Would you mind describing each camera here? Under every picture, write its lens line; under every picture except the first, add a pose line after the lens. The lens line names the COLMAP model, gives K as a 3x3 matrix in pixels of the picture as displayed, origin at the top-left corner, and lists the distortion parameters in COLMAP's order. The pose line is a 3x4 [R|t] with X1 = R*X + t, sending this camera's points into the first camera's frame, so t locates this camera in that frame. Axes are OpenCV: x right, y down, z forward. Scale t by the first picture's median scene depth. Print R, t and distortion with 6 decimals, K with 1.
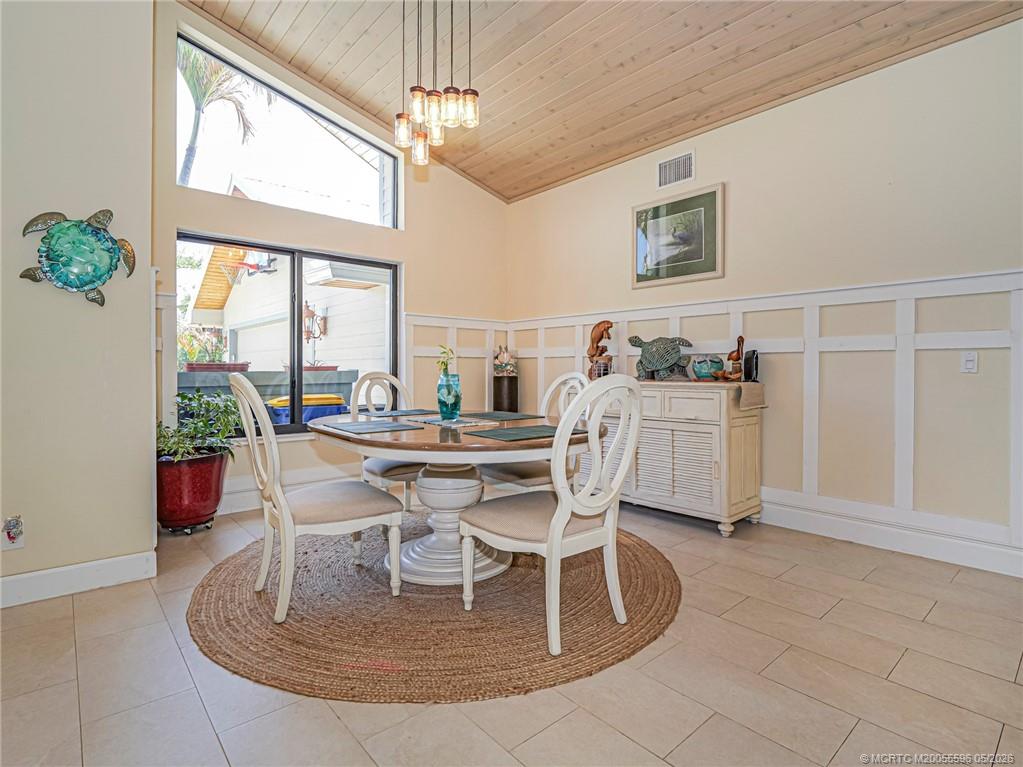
lens RADIAL K [[525.2, 0, 503.2], [0, 525.2, 377.8], [0, 0, 1]] dist [-0.006312, -0.003311]
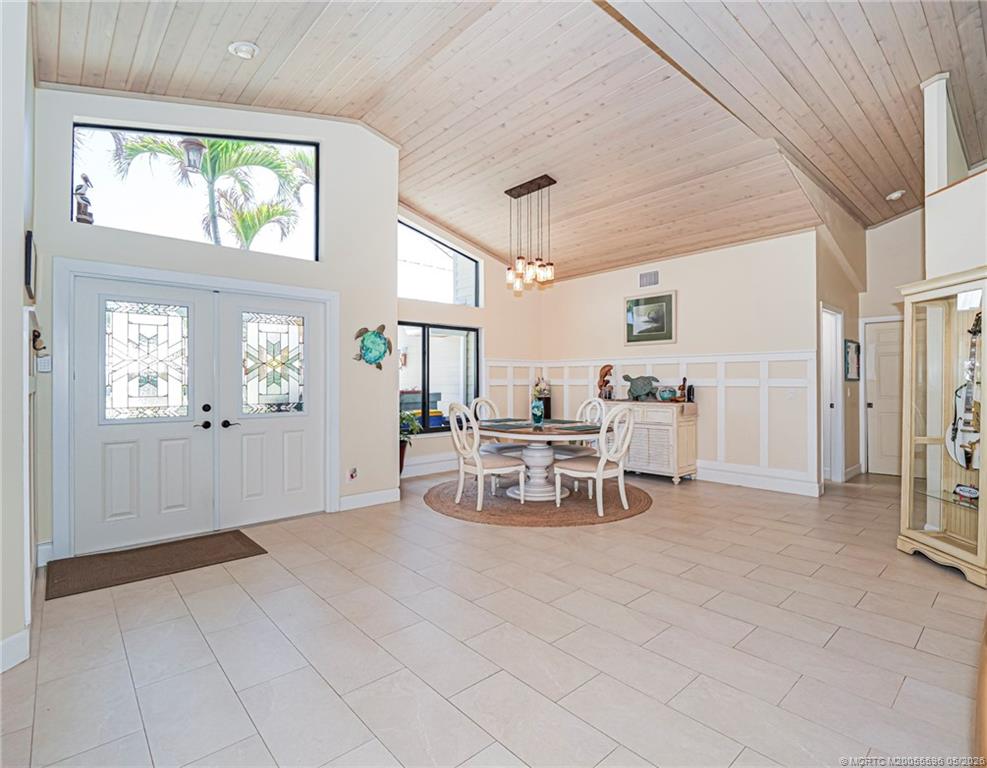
lens RADIAL K [[498.2, 0, 502.0], [0, 498.2, 384.2], [0, 0, 1]] dist [-0.017564, 0.000354]
pose [[0.999724, -0.002909, 0.023299, -0.223135], [0.003089, 0.999966, -0.007693, -0.043393], [-0.023276, 0.007763, 0.999699, -0.710508]]
